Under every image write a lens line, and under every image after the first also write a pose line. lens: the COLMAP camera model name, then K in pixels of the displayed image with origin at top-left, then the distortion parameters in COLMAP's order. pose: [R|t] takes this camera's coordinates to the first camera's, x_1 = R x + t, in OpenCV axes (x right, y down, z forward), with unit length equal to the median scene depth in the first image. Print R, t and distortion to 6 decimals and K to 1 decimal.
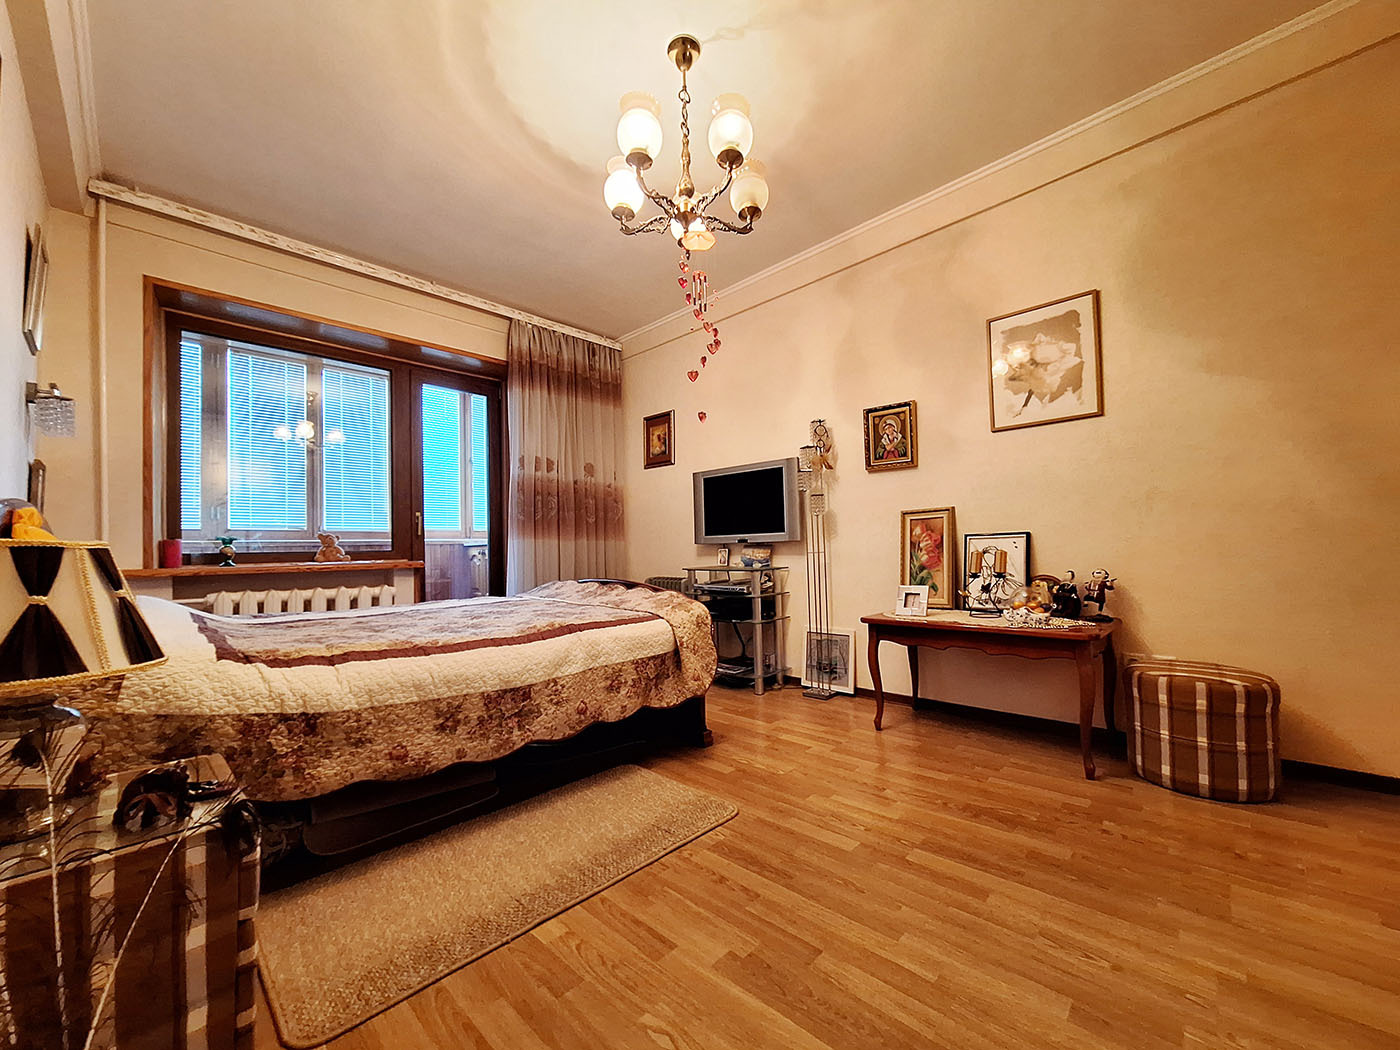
lens RADIAL K [[553.5, 0, 699.4], [0, 553.5, 534.7], [0, 0, 1]] dist [-0.006758, 0.003048]
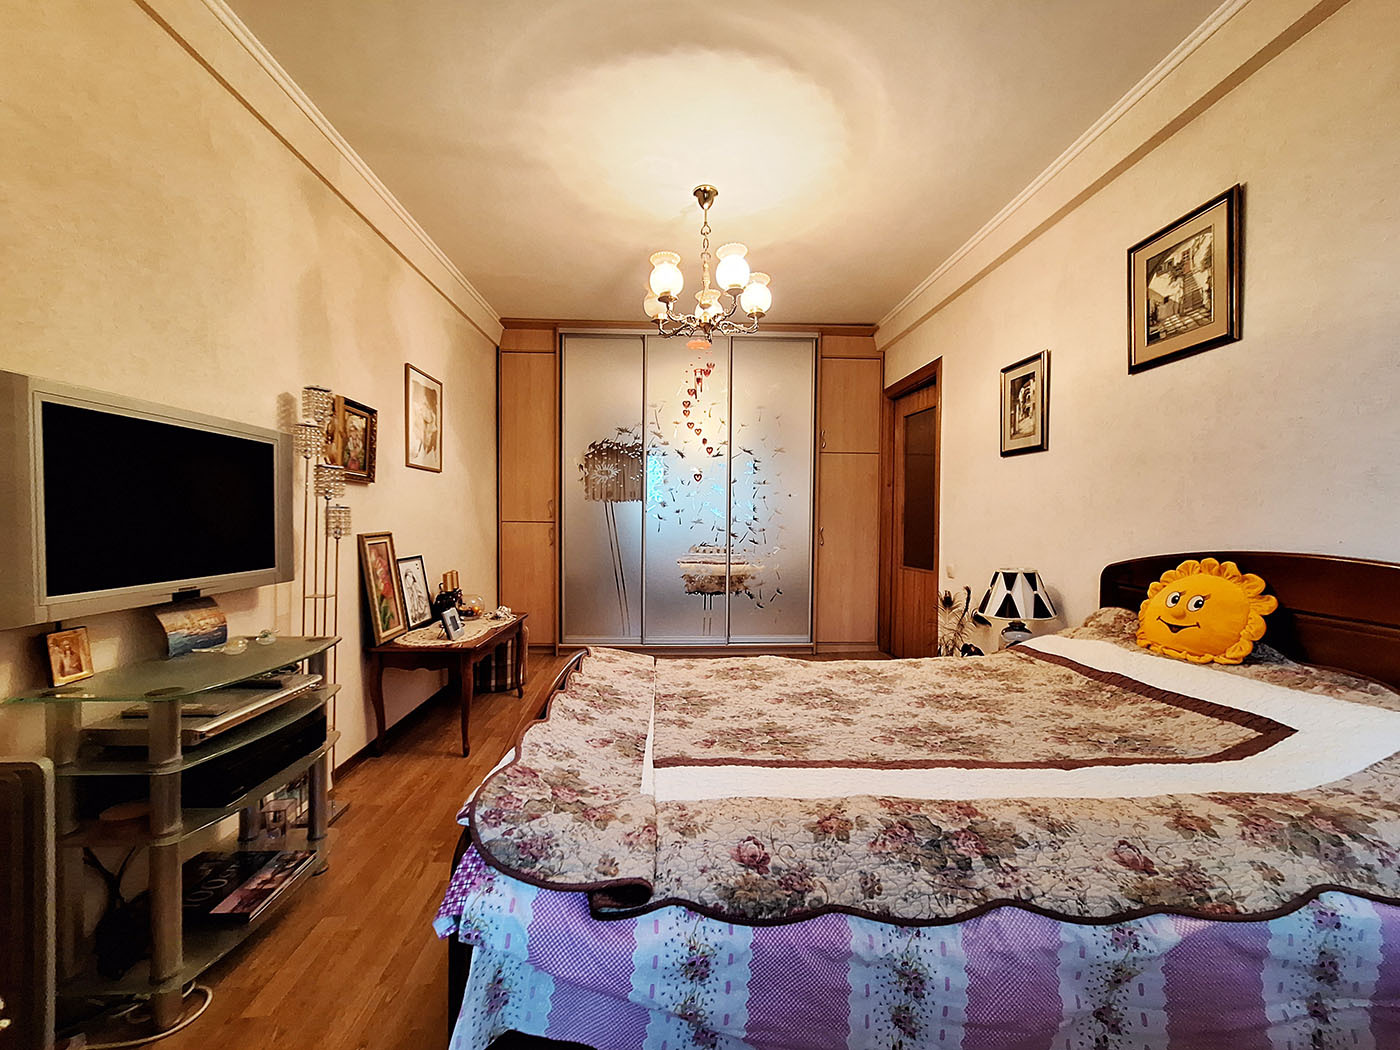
lens RADIAL K [[553.5, 0, 699.4], [0, 553.5, 534.7], [0, 0, 1]] dist [-0.006758, 0.003048]
pose [[-0.733885, 0.007164, 0.679236, -0.605754], [-0.006851, 0.999815, -0.017947, -0.036199], [-0.679239, -0.017824, -0.733700, 1.322570]]
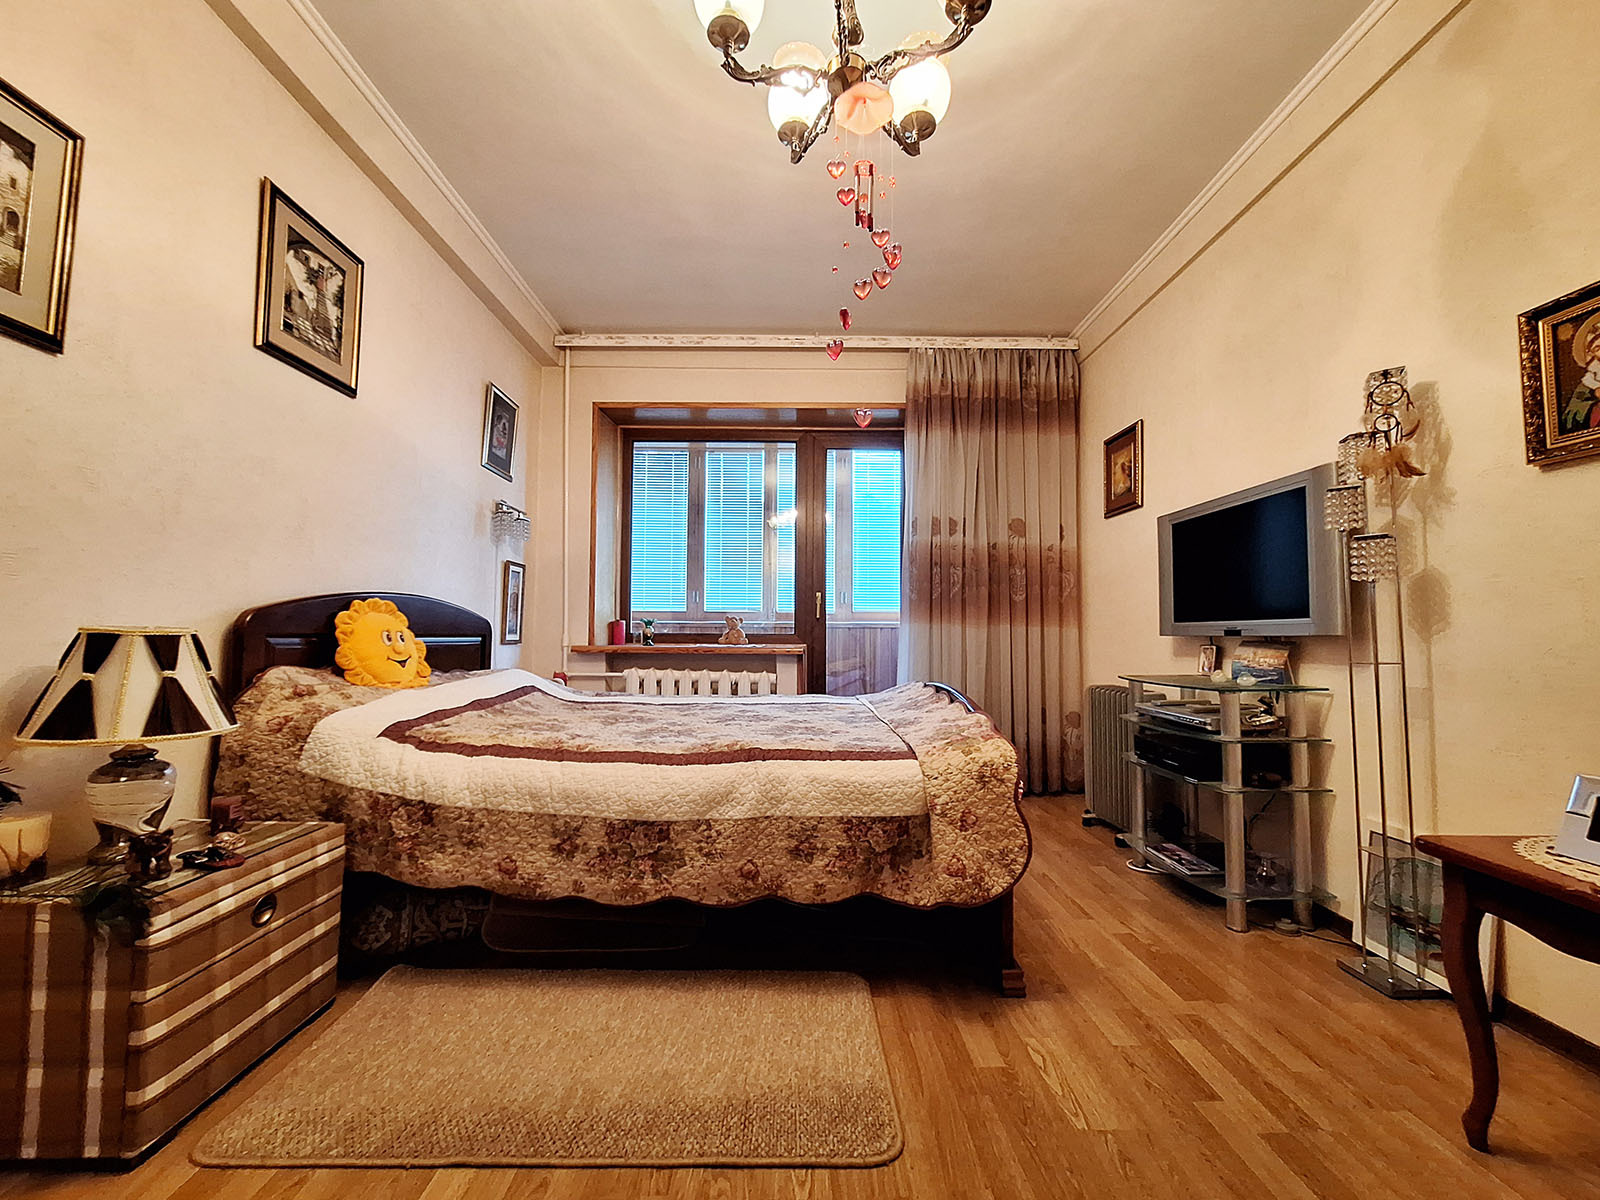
lens RADIAL K [[632.6, 0, 799.3], [0, 632.6, 611.1], [0, 0, 1]] dist [-0.006758, 0.003048]
pose [[0.702054, -0.000741, -0.712124, 0.280603], [-0.002794, 0.999989, -0.003795, -0.008364], [0.712119, 0.004654, 0.702044, 0.335993]]
